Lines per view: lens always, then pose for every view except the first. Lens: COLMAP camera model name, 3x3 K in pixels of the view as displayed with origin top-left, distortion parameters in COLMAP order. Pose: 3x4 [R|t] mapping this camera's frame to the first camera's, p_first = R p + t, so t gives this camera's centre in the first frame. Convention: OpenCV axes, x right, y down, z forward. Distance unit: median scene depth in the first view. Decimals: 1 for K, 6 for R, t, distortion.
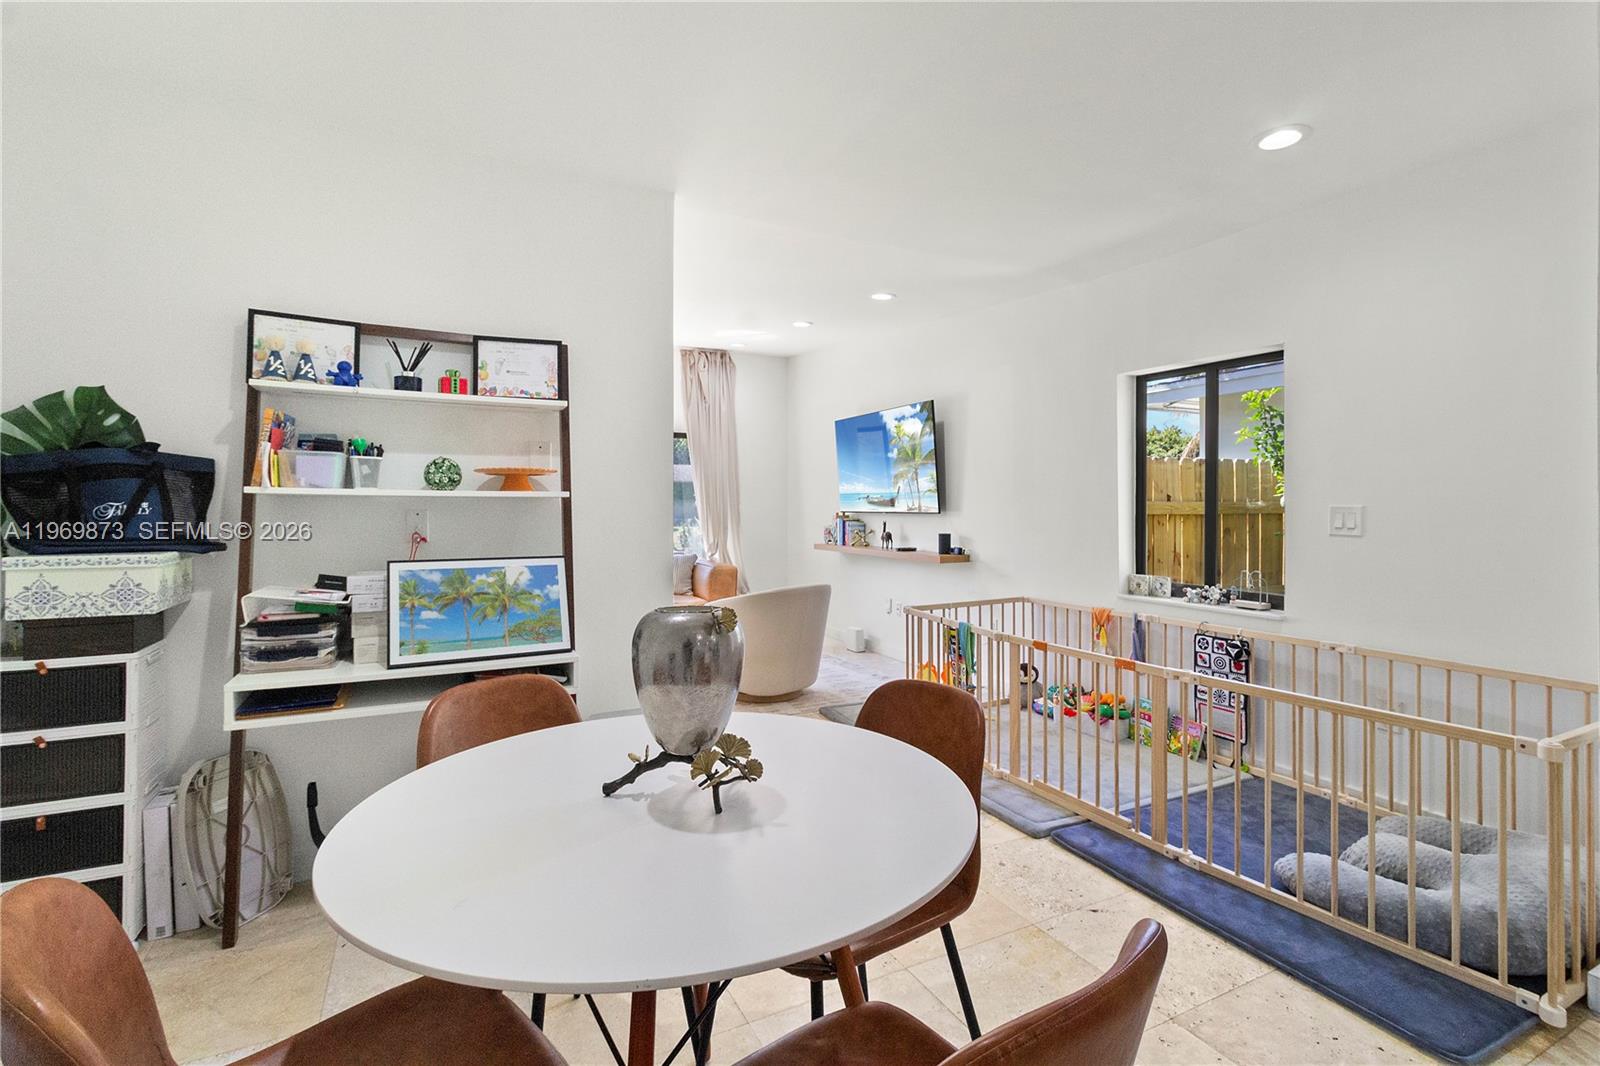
lens RADIAL K [[743.7, 0, 820.2], [0, 743.7, 506.1], [0, 0, 1]] dist [0.002305, 0.002197]
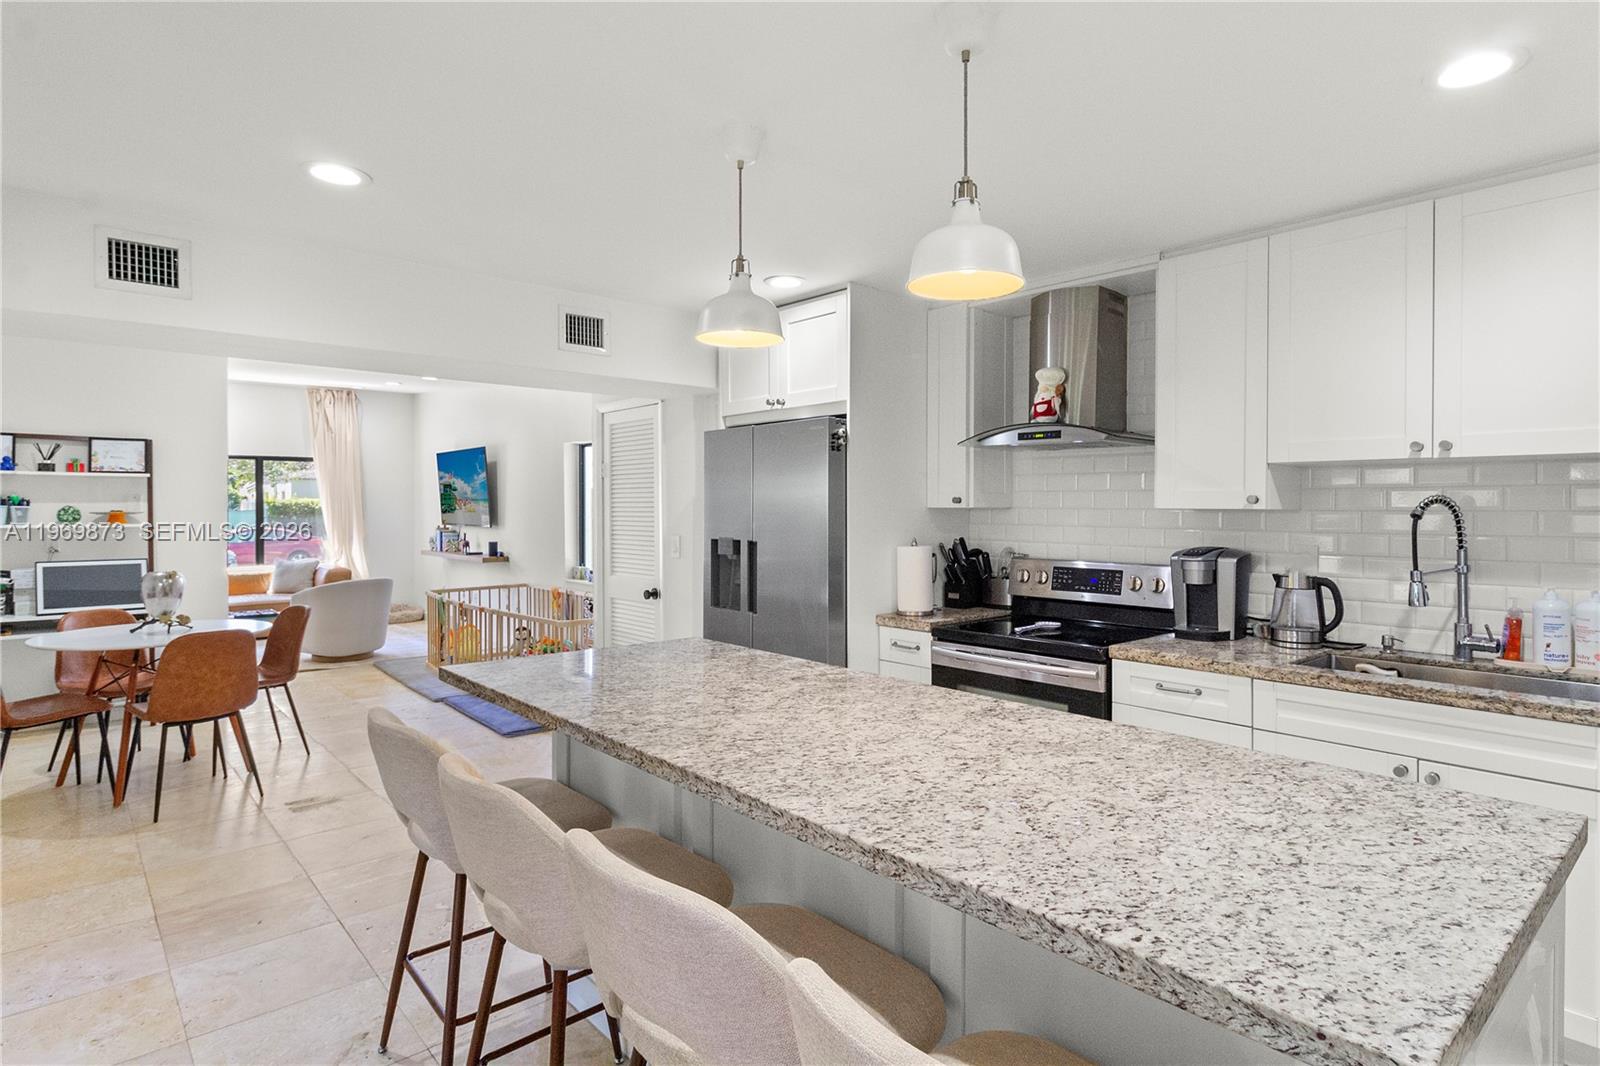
lens RADIAL K [[849.3, 0, 816.0], [0, 849.3, 509.8], [0, 0, 1]] dist [0.000626, -0.001390]
pose [[0.969657, -0.002019, 0.244462, 0.748319], [0.000663, 0.999984, 0.005627, -0.065928], [-0.244470, -0.005294, 0.969642, -1.443683]]
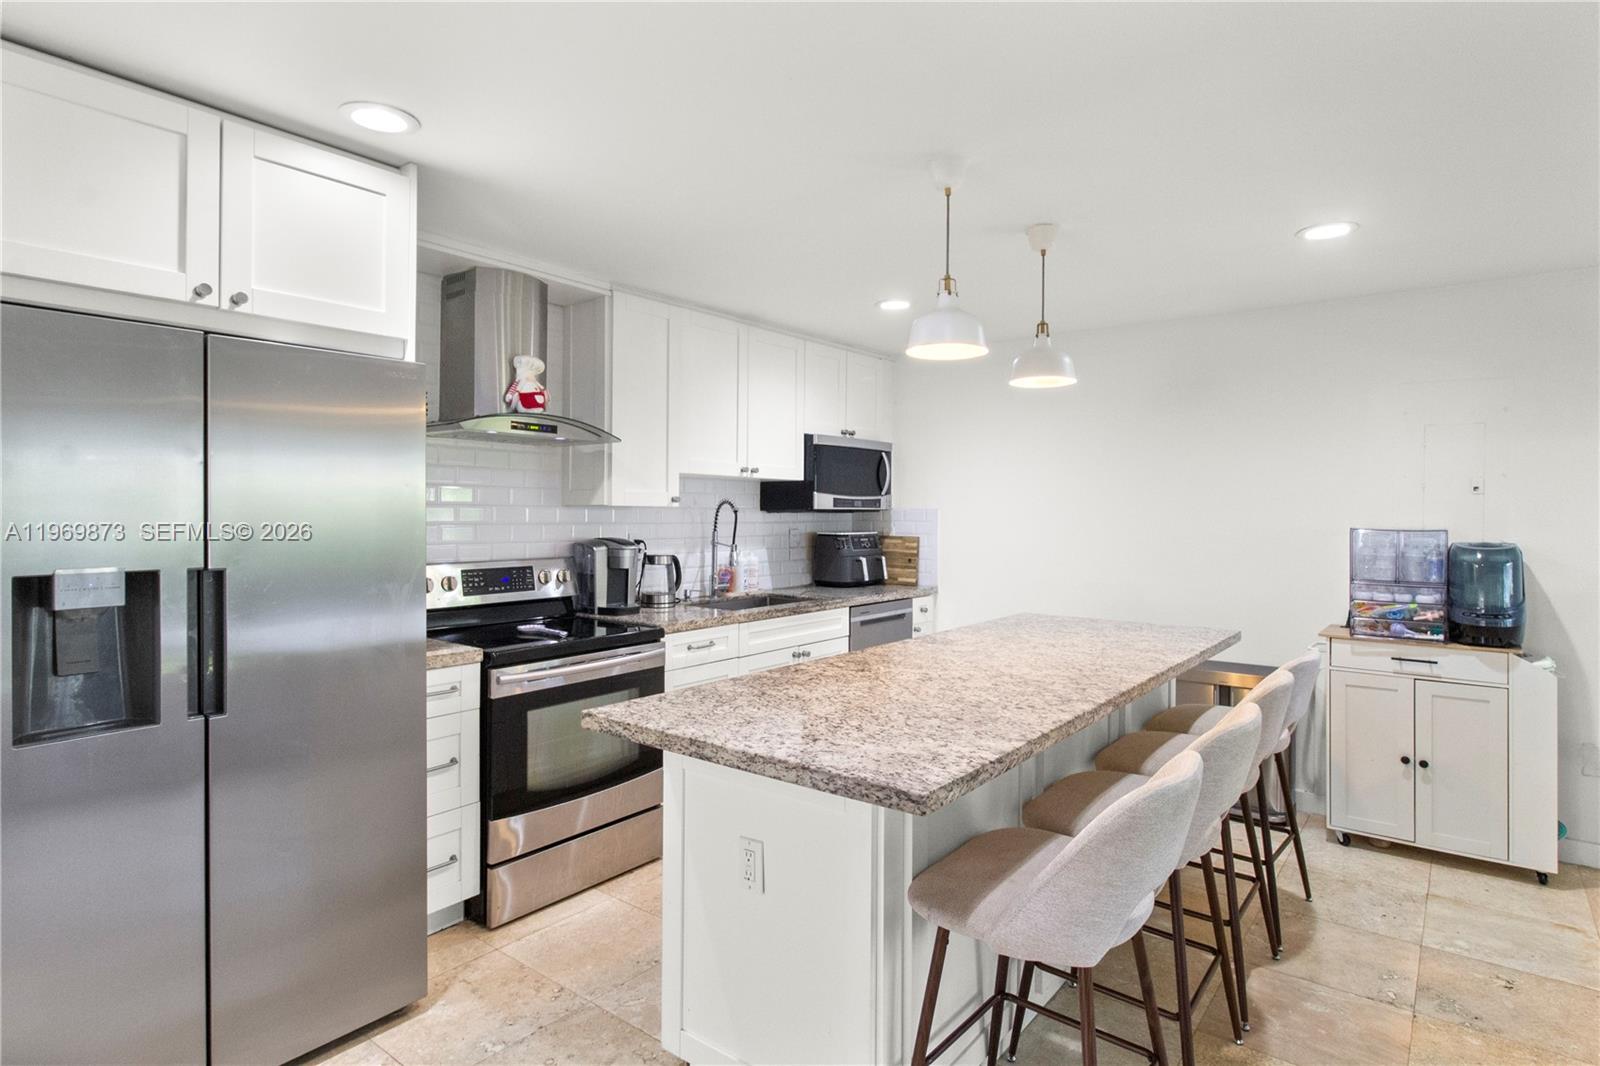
lens RADIAL K [[849.3, 0, 818.1], [0, 849.3, 511.3], [0, 0, 1]] dist [0.000626, -0.001390]
pose [[-0.412664, -0.008419, 0.910844, 0.121504], [-0.010888, 0.999931, 0.004310, -0.061389], [-0.910818, -0.008139, -0.412728, -0.139285]]
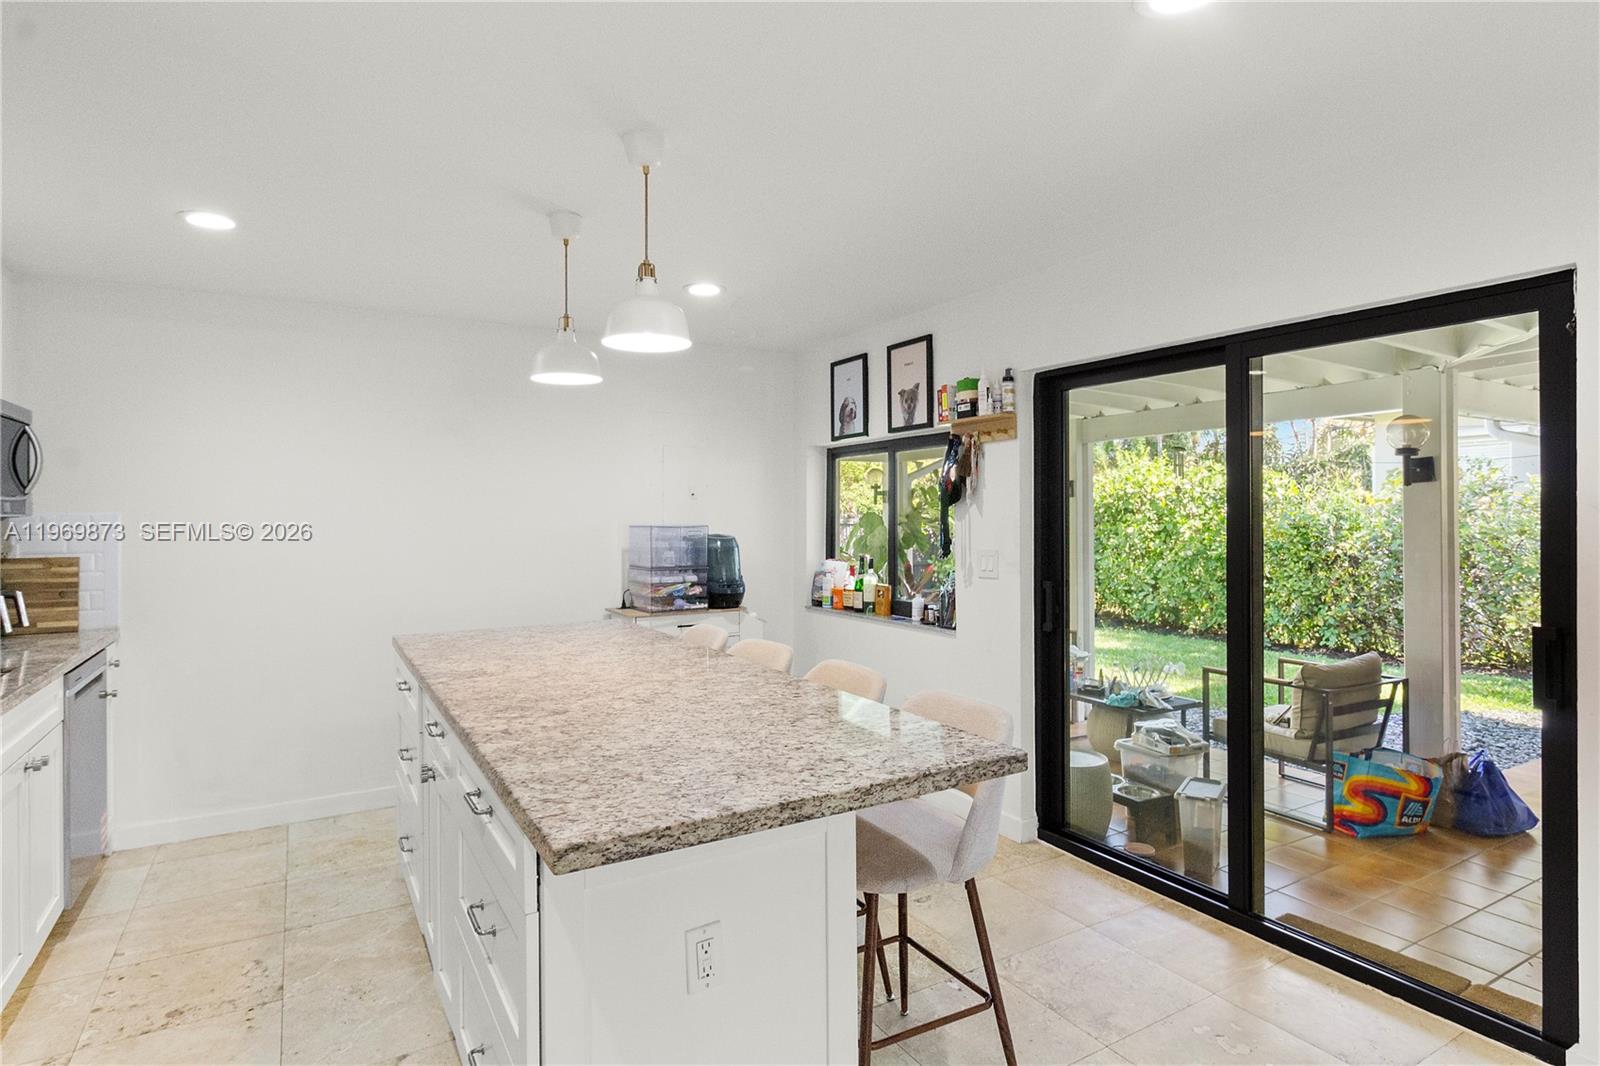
lens RADIAL K [[849.3, 0, 810.2], [0, 849.3, 512.3], [0, 0, 1]] dist [0.000626, -0.001390]
pose [[-0.998513, 0.001143, -0.054495, 0.766672], [0.001317, 0.999994, -0.003165, -0.059731], [0.054491, -0.003232, -0.998509, 0.200914]]
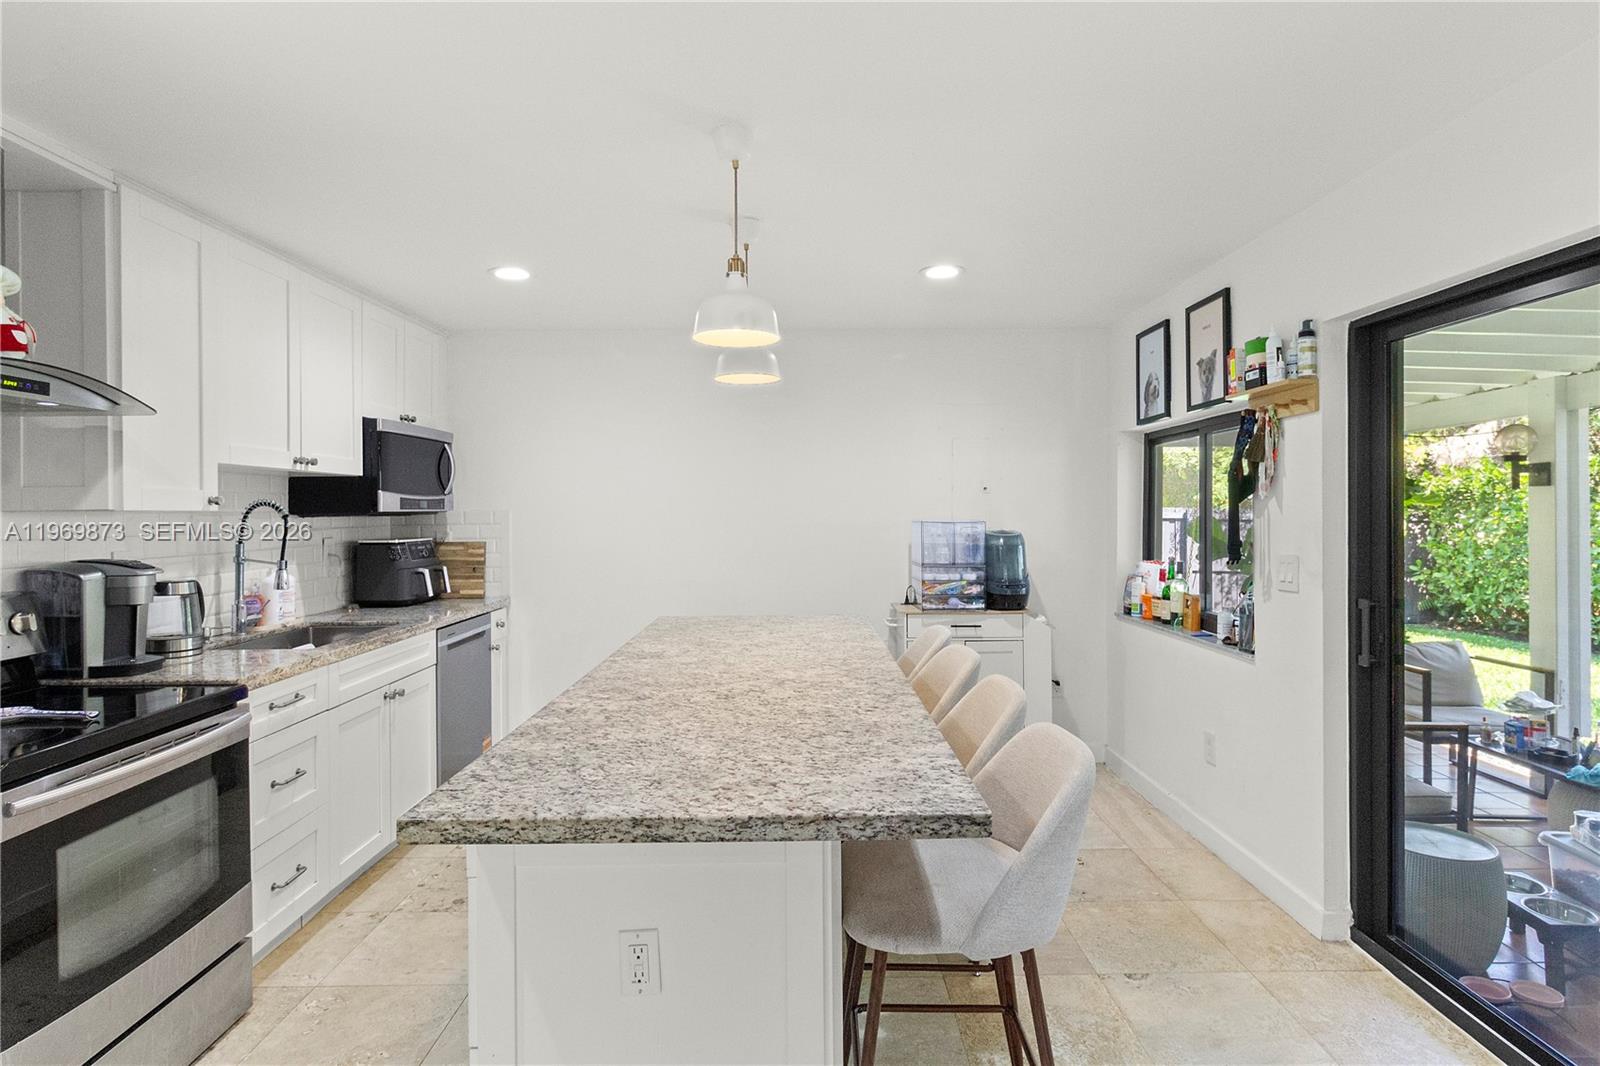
lens RADIAL K [[849.3, 0, 813.5], [0, 849.3, 510.4], [0, 0, 1]] dist [0.000626, -0.001390]
pose [[-0.890646, 0.000535, 0.454698, 0.440195], [0.000953, 0.999999, 0.000690, -0.060928], [-0.454697, 0.001048, -0.890645, 0.068625]]
